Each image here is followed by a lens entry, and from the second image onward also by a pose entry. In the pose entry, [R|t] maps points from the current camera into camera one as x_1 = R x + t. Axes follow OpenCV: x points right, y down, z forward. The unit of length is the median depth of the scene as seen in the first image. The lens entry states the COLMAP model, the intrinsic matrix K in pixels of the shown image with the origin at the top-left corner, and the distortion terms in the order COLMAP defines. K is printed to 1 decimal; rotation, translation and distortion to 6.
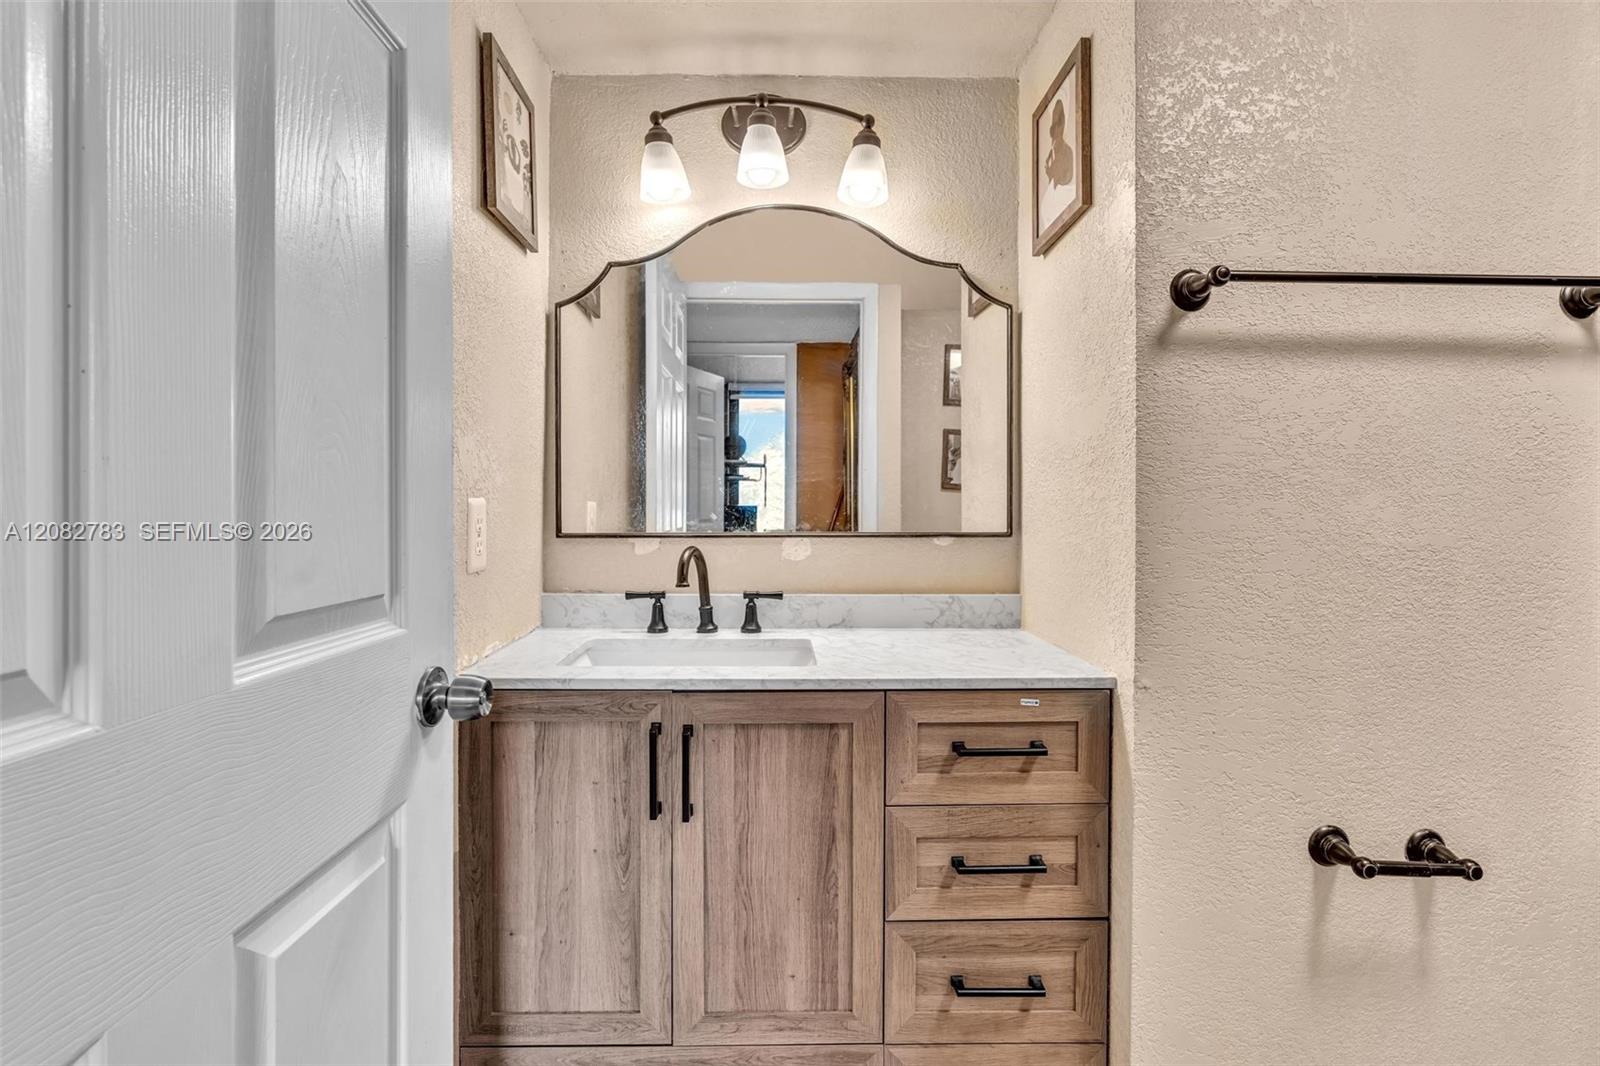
lens RADIAL K [[750.6, 0, 801.1], [0, 750.6, 516.0], [0, 0, 1]] dist [0.000083, 0.001086]
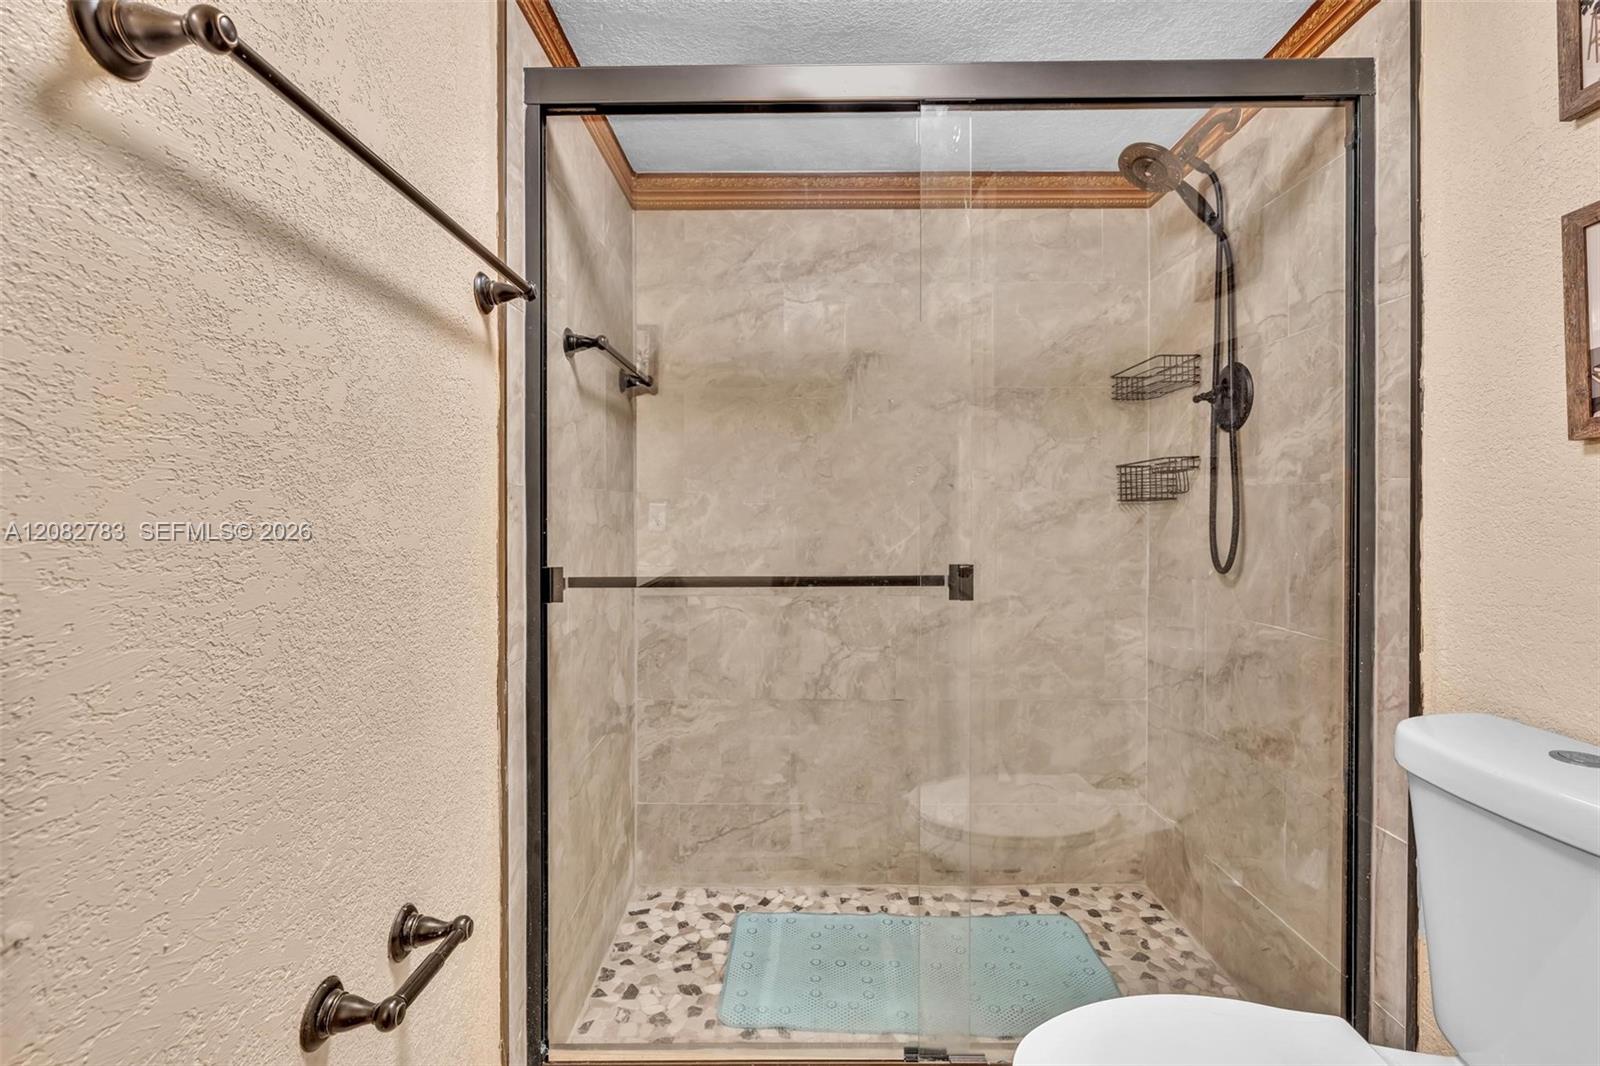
lens RADIAL K [[722.7, 0, 792.4], [0, 722.7, 511.7], [0, 0, 1]] dist [-0.003127, 0.001147]
pose [[0.028841, -0.006615, 0.999562, 0.080637], [0.007500, 0.999951, 0.006401, -0.002184], [-0.999556, 0.007312, 0.028889, 0.543006]]
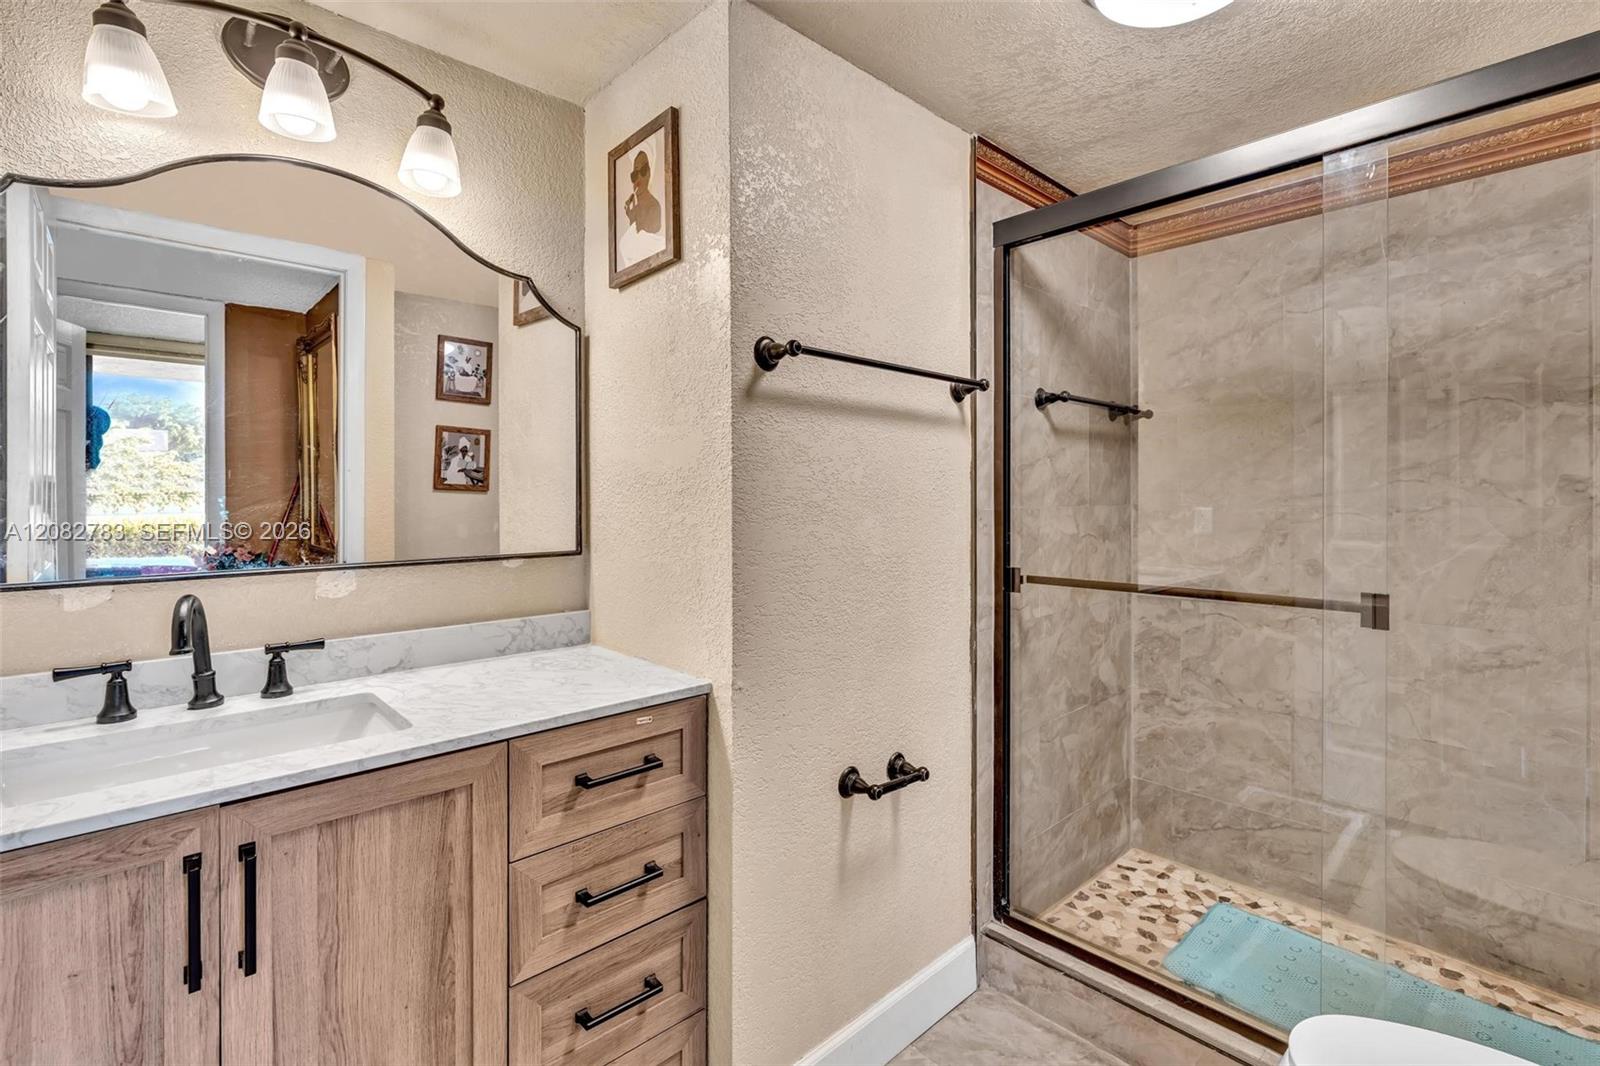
lens RADIAL K [[734.8, 0, 795.1], [0, 734.8, 496.8], [0, 0, 1]] dist [-0.001668, 0.001342]
pose [[0.747660, -0.004343, 0.664067, -0.224728], [0.007068, 0.999974, -0.001418, -0.064526], [-0.664044, 0.005754, 0.747671, 0.080832]]
